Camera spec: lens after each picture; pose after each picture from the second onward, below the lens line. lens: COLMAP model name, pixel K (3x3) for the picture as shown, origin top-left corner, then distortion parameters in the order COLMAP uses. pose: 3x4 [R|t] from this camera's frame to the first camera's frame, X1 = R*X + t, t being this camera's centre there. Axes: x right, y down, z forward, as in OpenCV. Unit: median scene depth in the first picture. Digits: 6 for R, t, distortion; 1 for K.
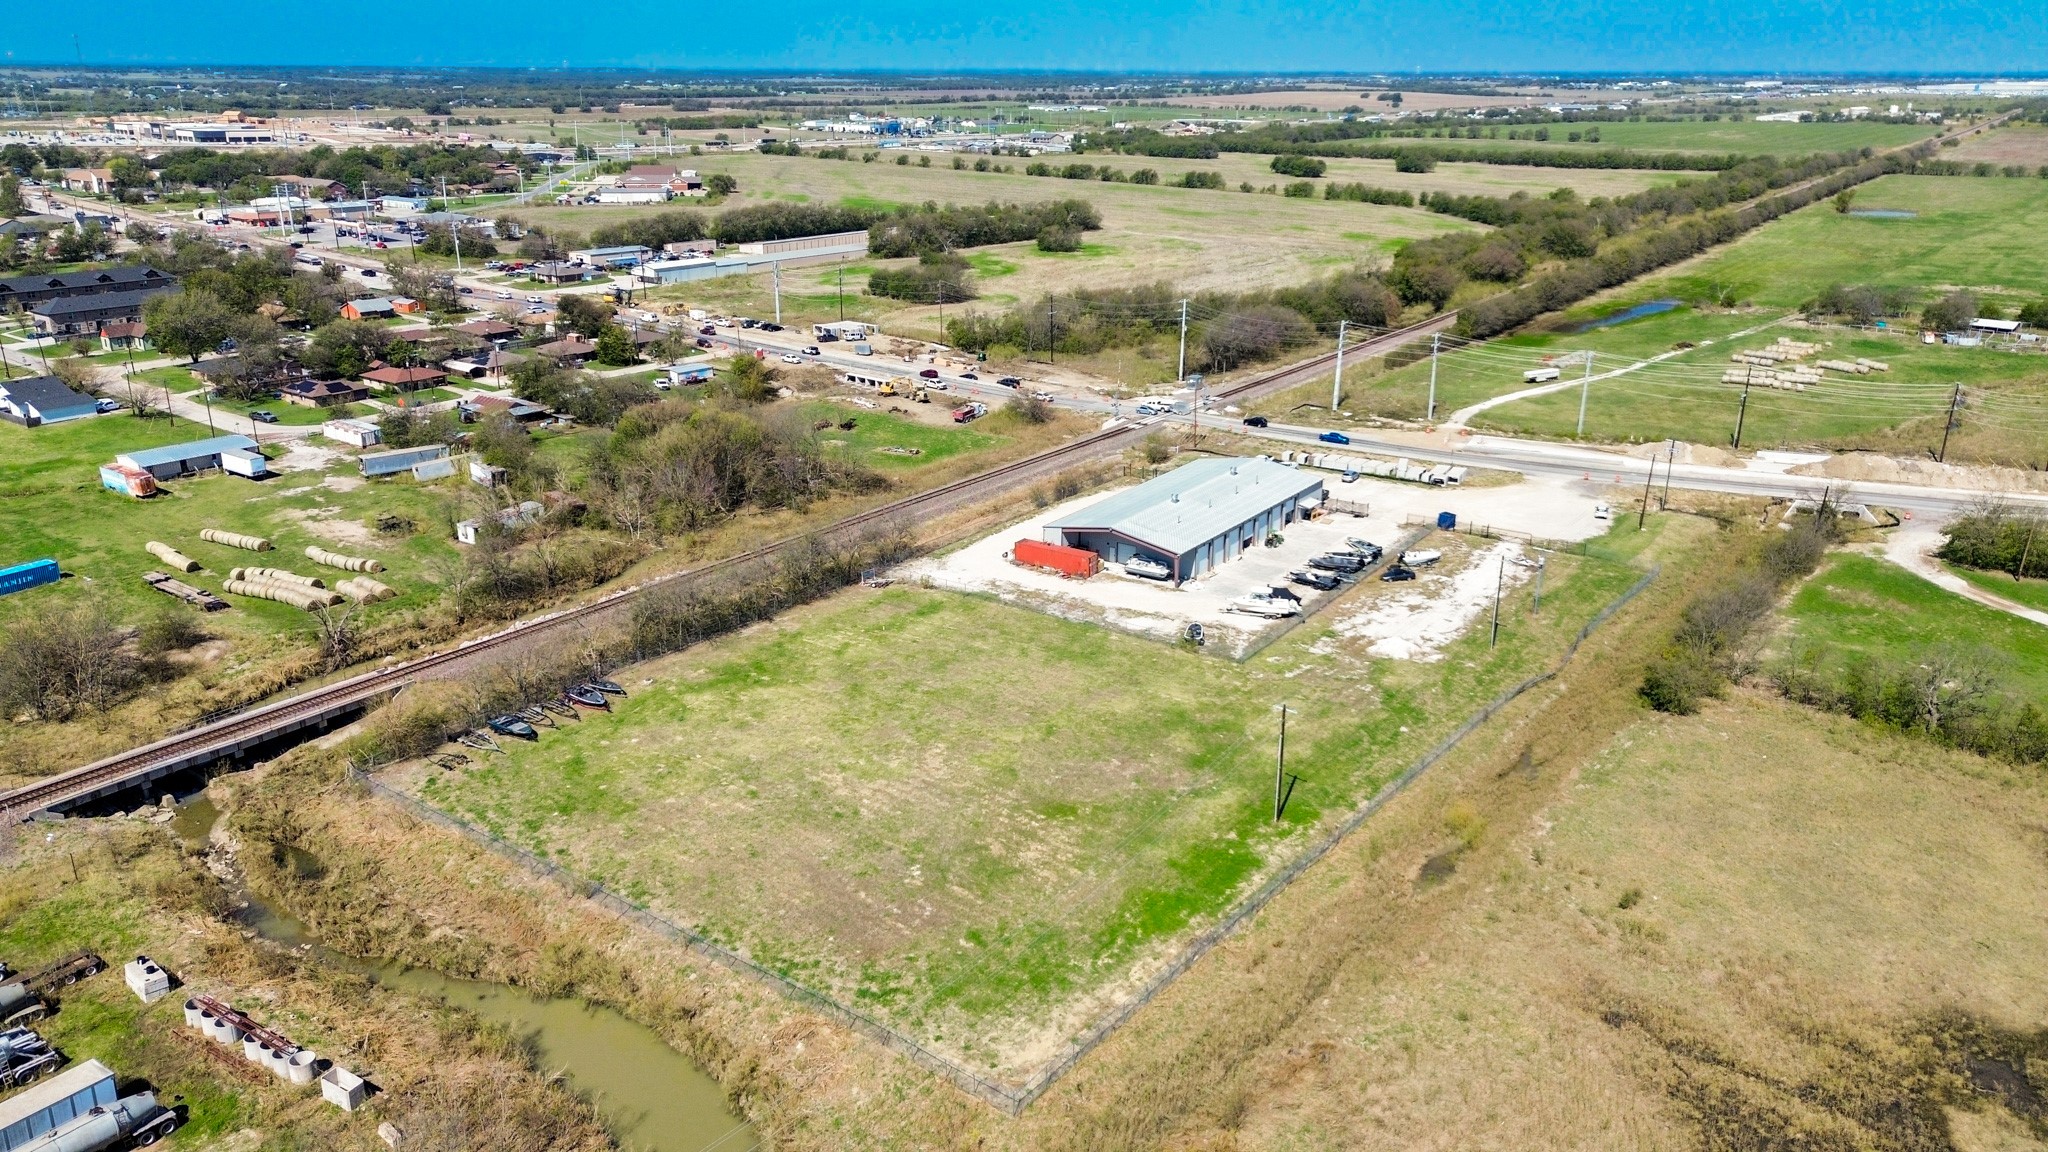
lens RADIAL K [[1445.0, 0, 1025.4], [0, 1445.0, 581.0], [0, 0, 1]] dist [0.059067, -0.042469]
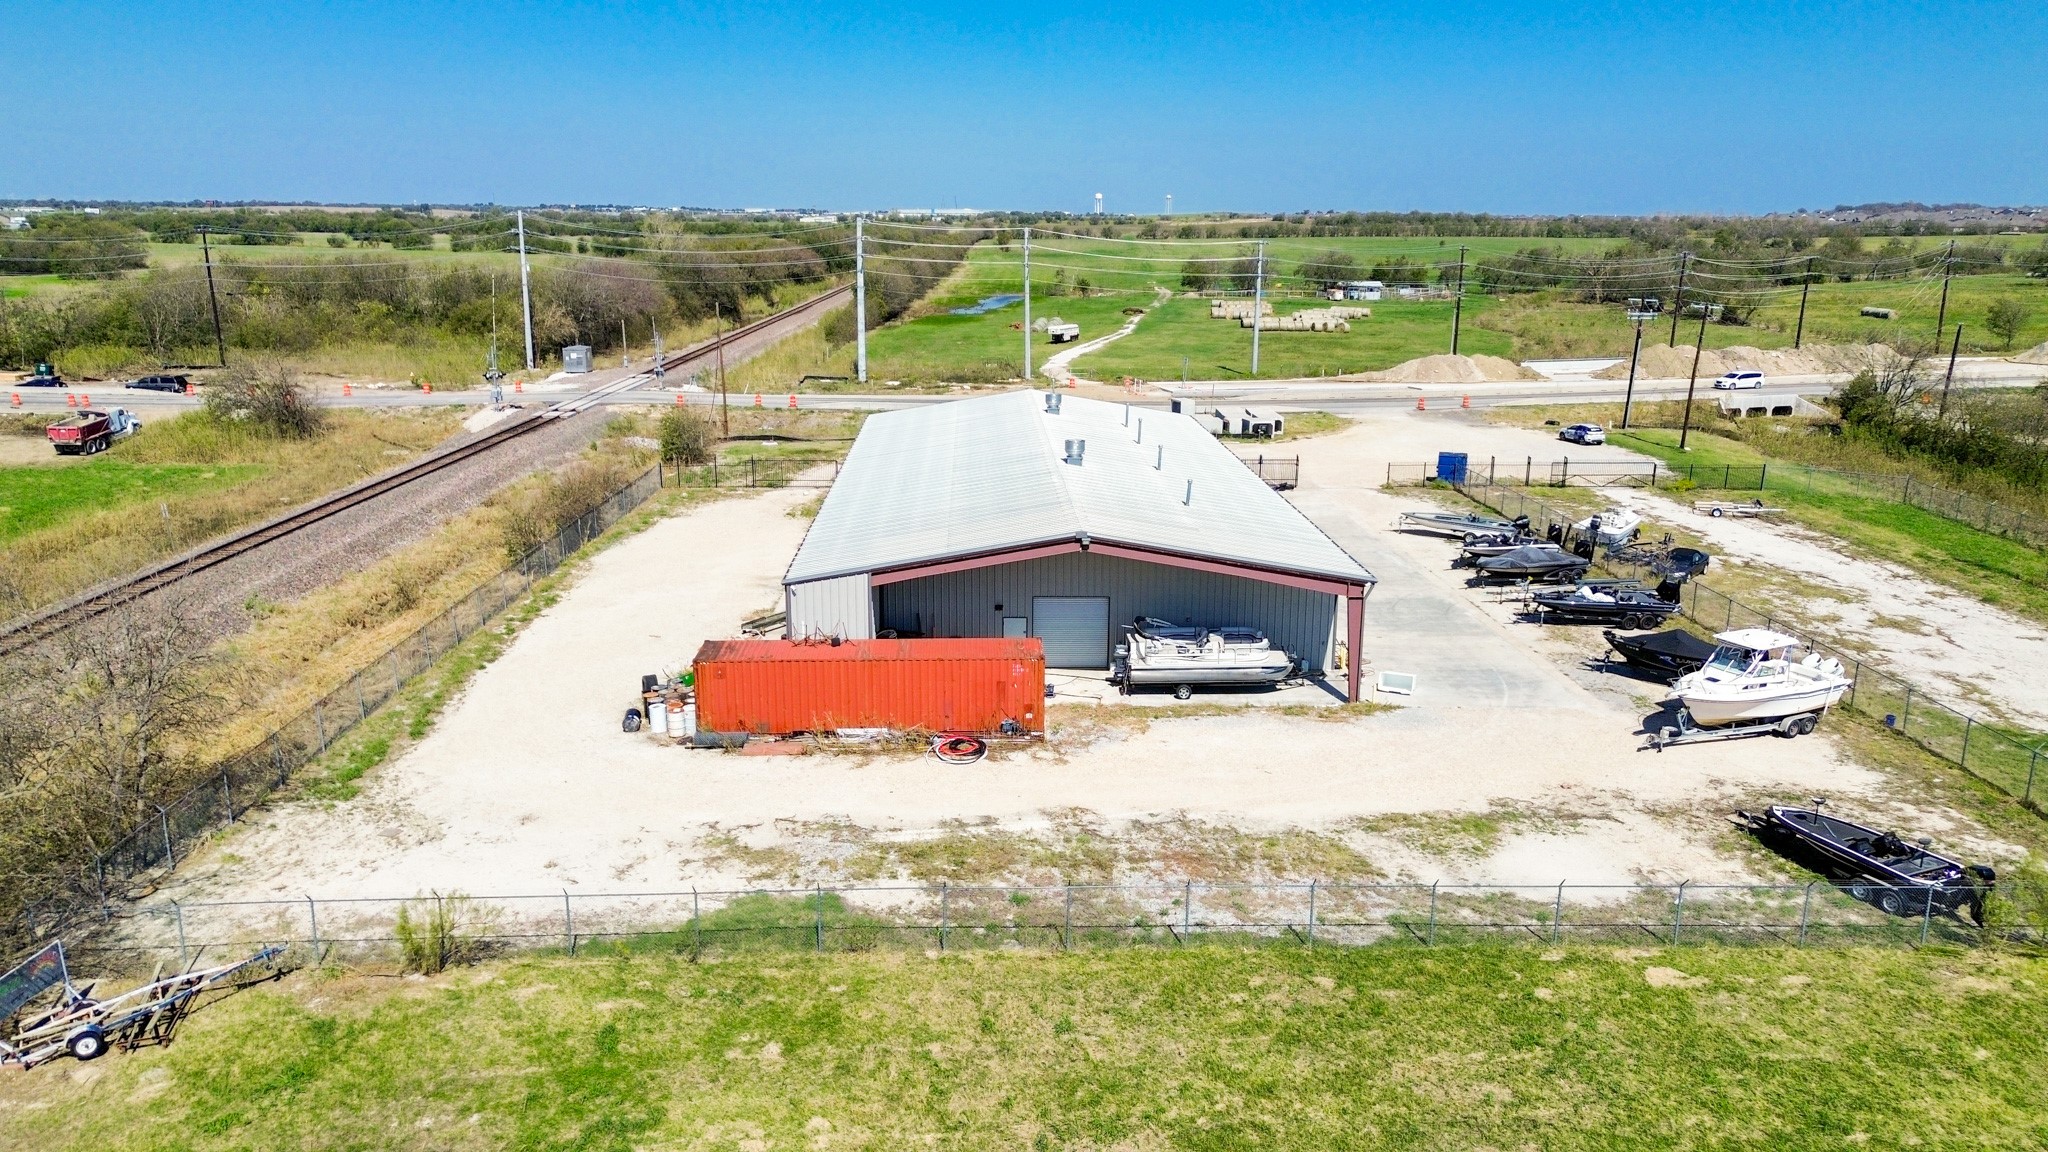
lens RADIAL K [[1445.0, 0, 1017.2], [0, 1445.0, 571.6], [0, 0, 1]] dist [0.059067, -0.042469]
pose [[0.805899, -0.139725, 0.575329, -0.106827], [0.192602, 0.980768, -0.031598, -0.023787], [-0.559850, 0.136274, 0.817311, 0.786259]]
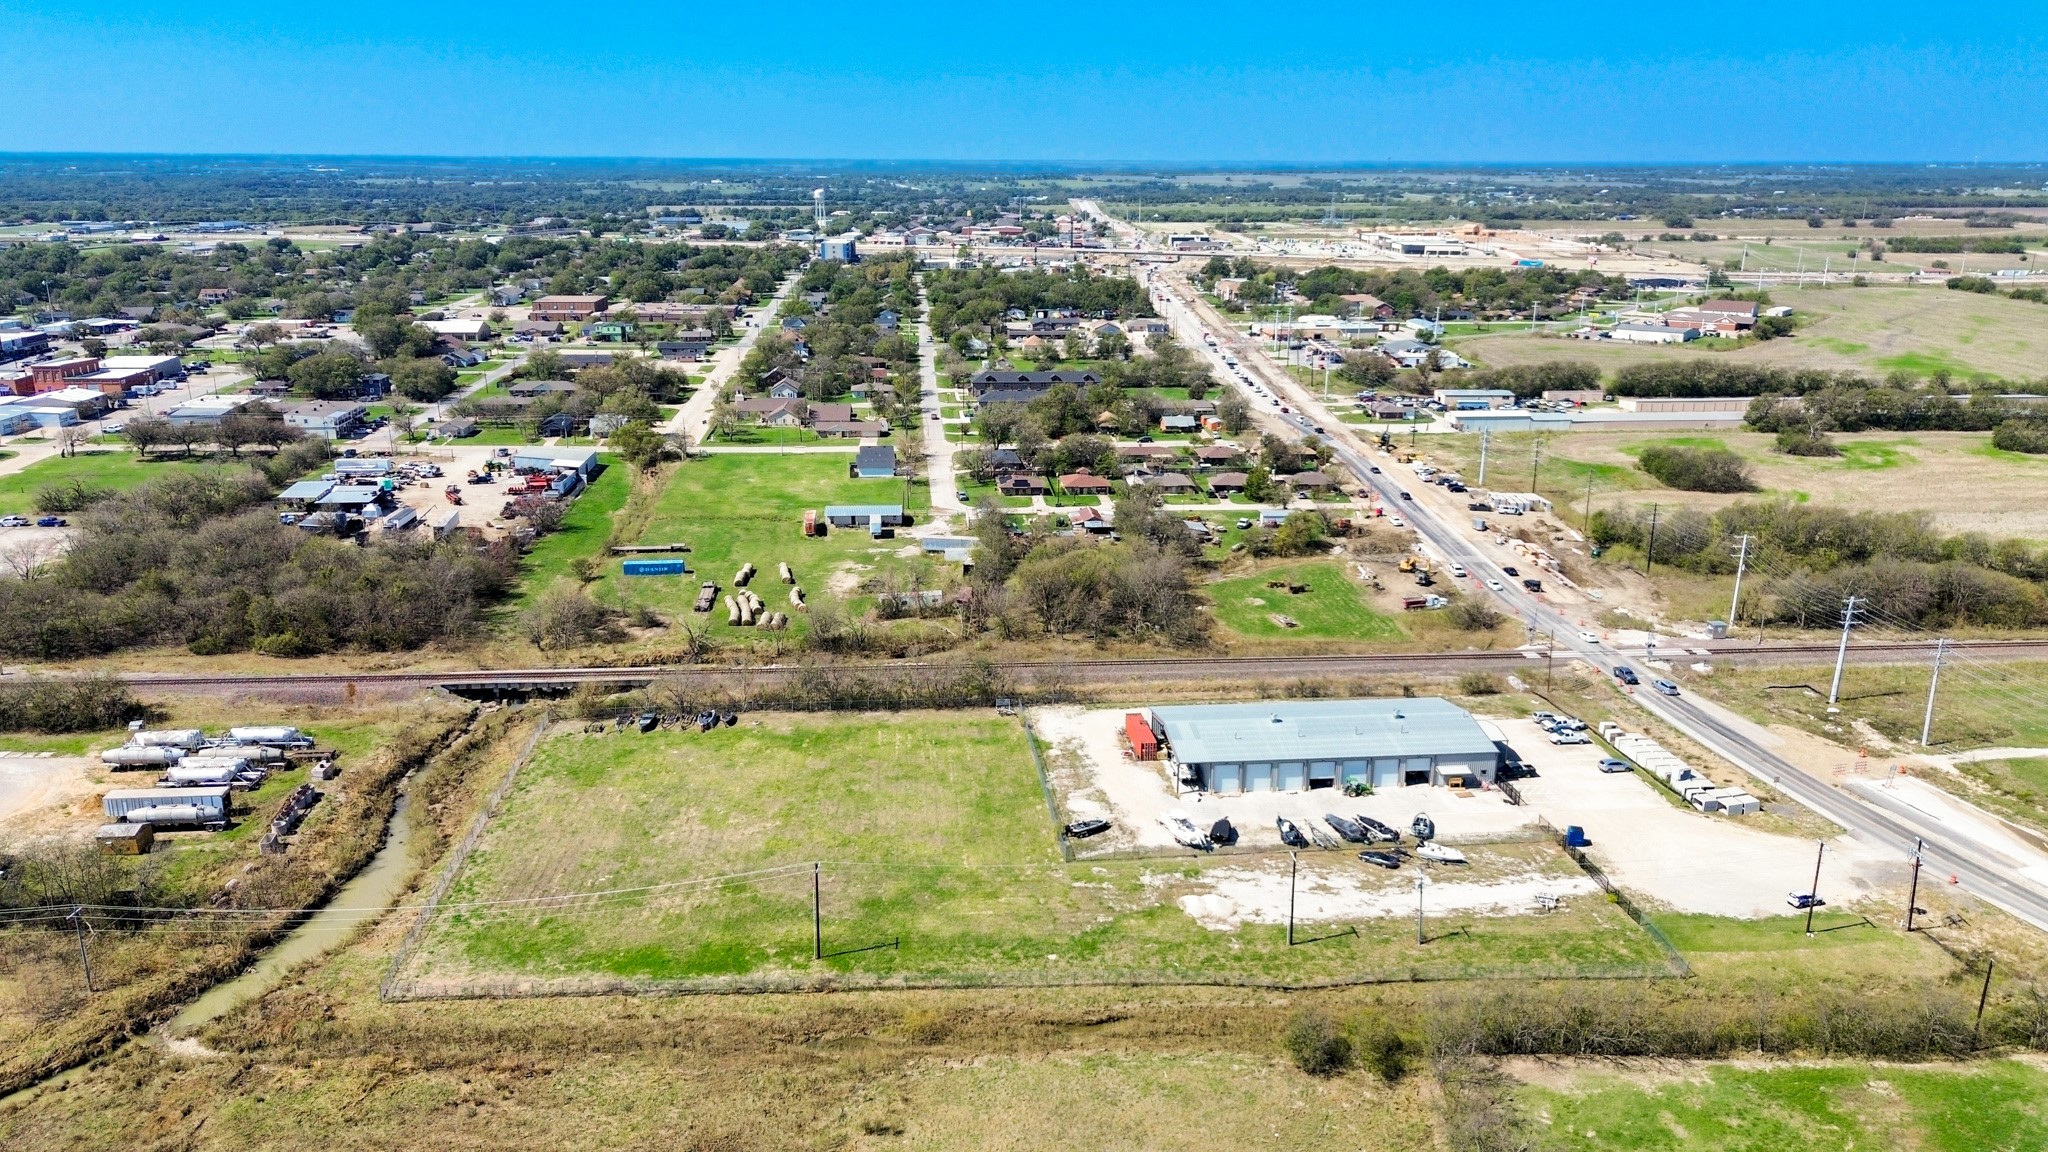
lens RADIAL K [[1445.0, 0, 1026.2], [0, 1445.0, 578.2], [0, 0, 1]] dist [0.059067, -0.042469]
pose [[0.654770, 0.208194, -0.726589, 0.761226], [-0.252251, 0.966390, 0.049588, -0.170572], [0.712493, 0.150814, 0.685280, 0.161500]]
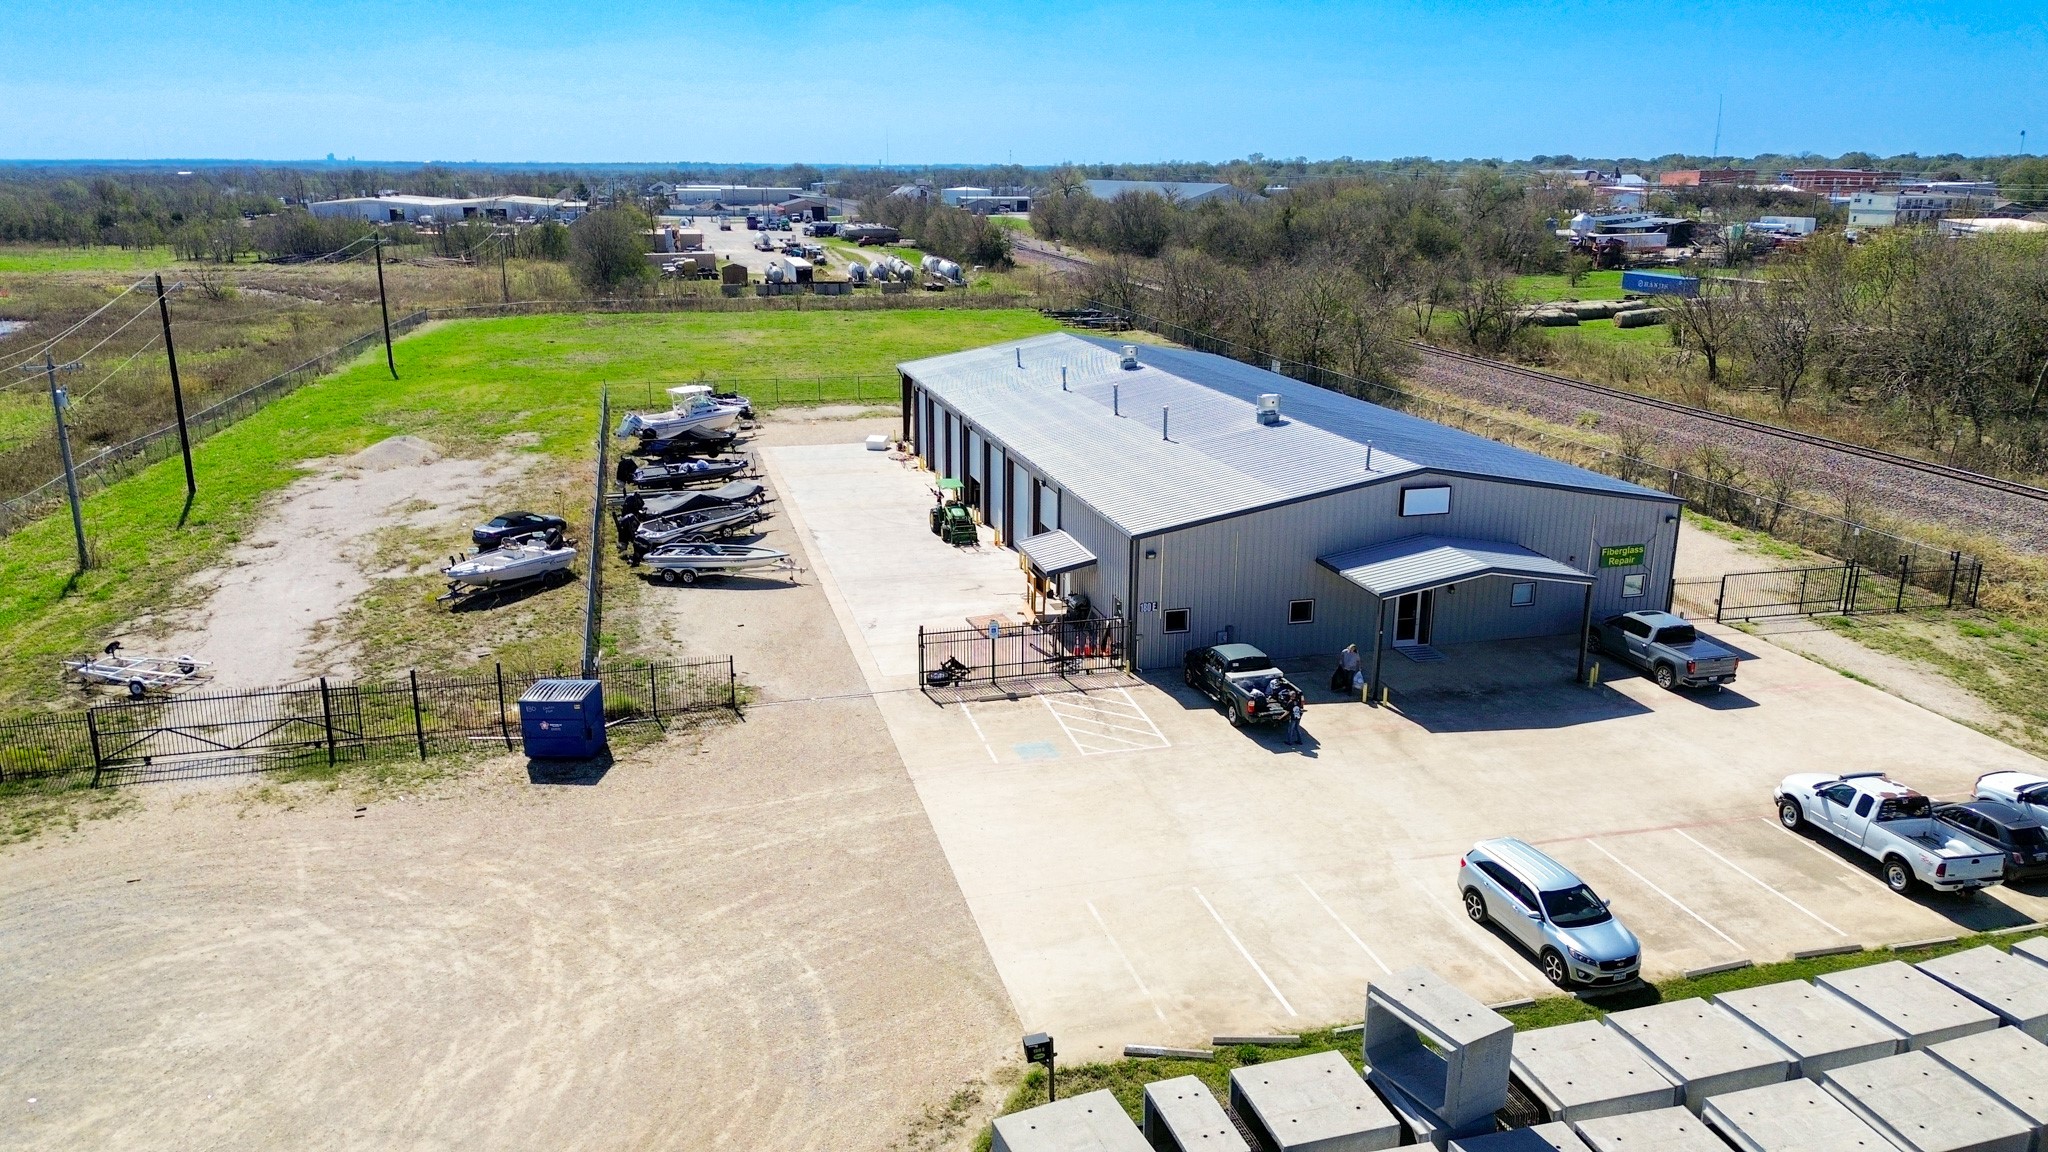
lens RADIAL K [[1445.0, 0, 1014.2], [0, 1445.0, 585.2], [0, 0, 1]] dist [0.059067, -0.042469]
pose [[-0.655080, 0.204358, -0.727398, 0.439422], [-0.253906, 0.847198, 0.466677, -0.187190], [0.711619, 0.490402, -0.503095, 1.275710]]
